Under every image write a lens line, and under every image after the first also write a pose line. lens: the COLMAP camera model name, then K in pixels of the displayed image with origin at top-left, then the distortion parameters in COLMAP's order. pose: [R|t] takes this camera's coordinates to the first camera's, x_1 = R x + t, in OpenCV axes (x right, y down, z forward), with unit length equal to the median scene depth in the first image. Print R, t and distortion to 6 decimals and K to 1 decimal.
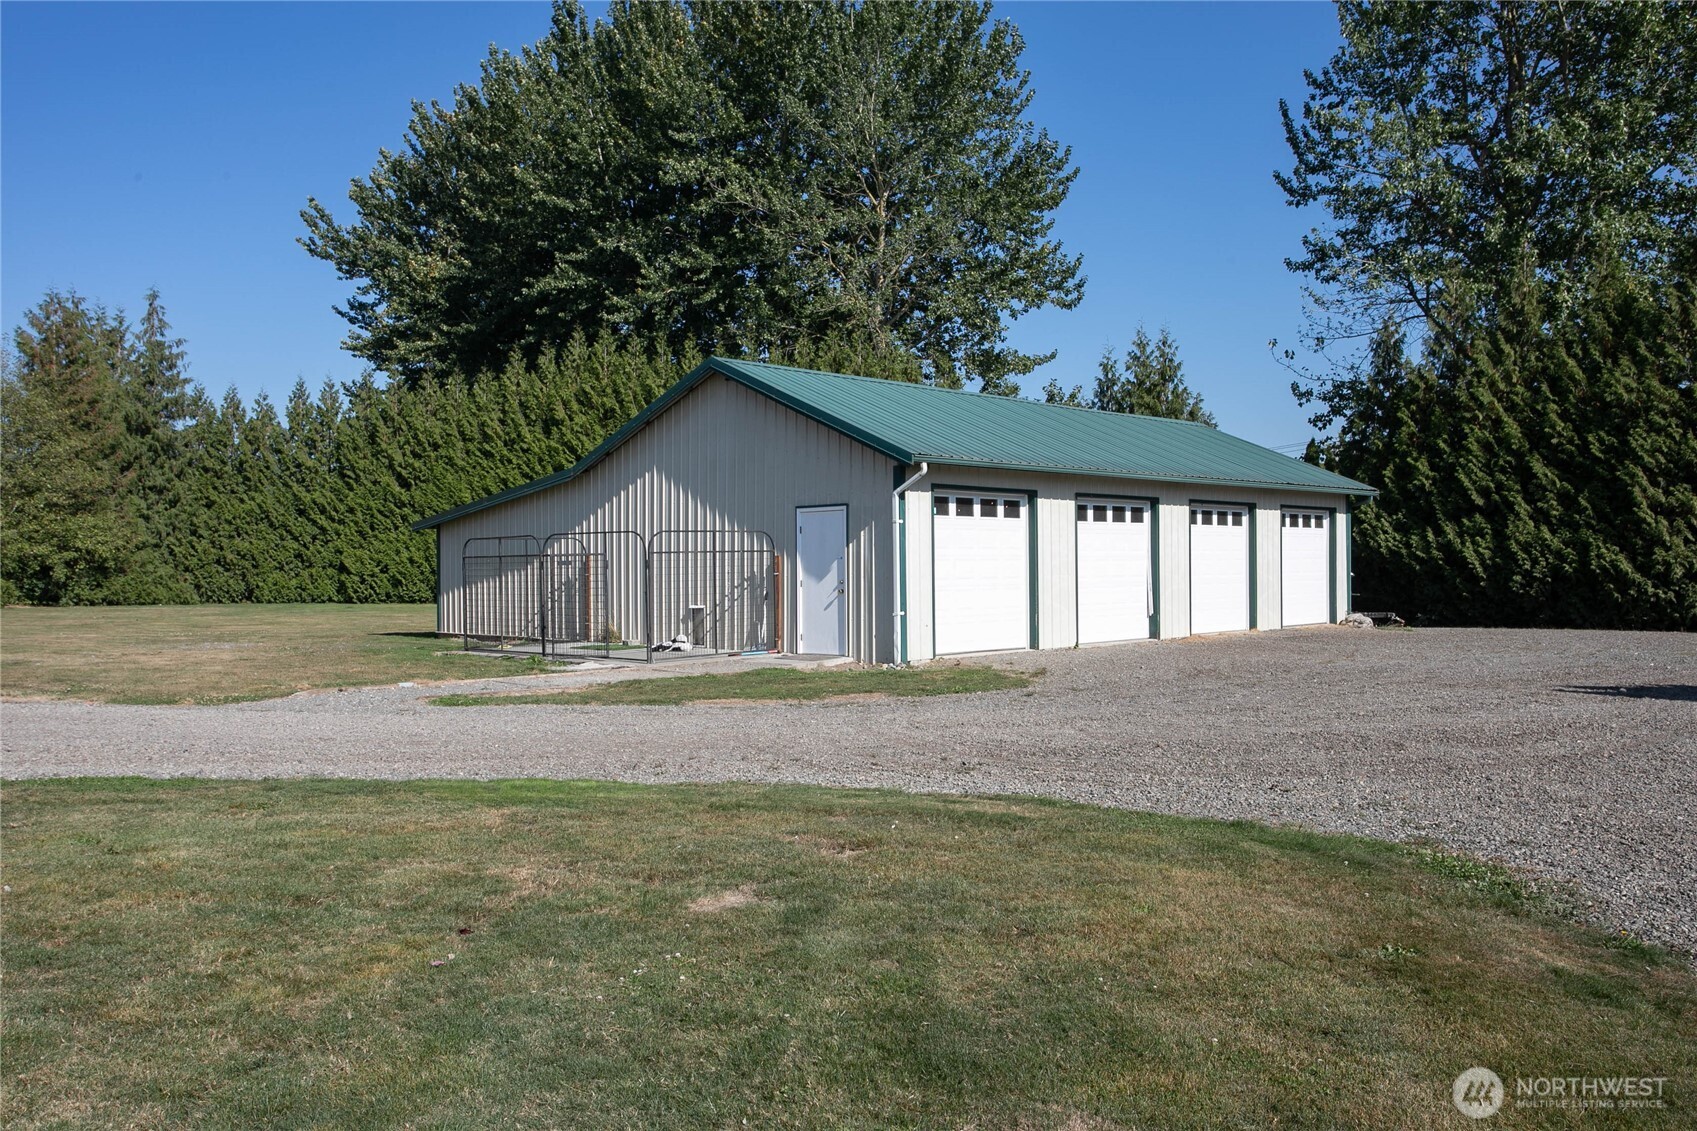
lens RADIAL K [[1417.7, 0, 848.5], [0, 1417.7, 566.5], [0, 0, 1]] dist [0.000449, 0.000346]
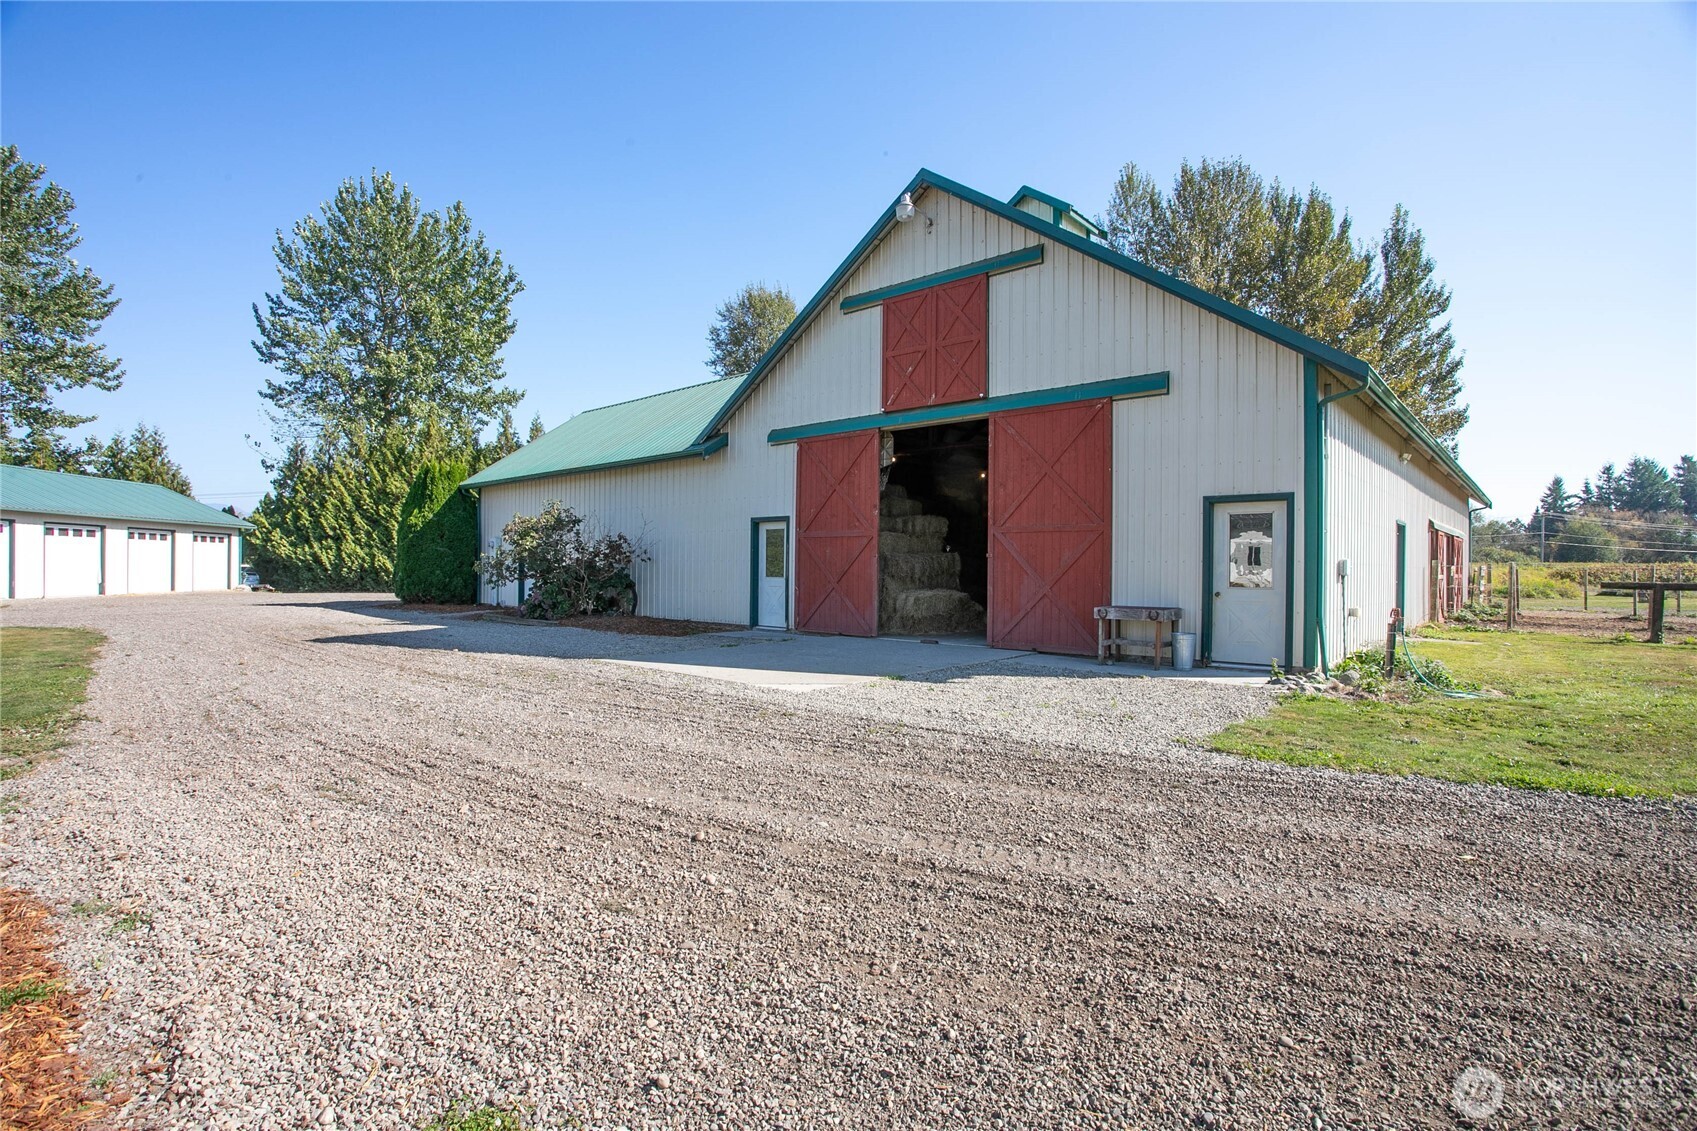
lens RADIAL K [[851.7, 0, 848.5], [0, 851.7, 565.5], [0, 0, 1]] dist [-0.037362, 0.019951]
pose [[0.657121, 0.020546, 0.753505, 0.007886], [-0.018671, 0.999765, -0.010978, 0.001386], [-0.753554, -0.006855, 0.657350, -0.349052]]
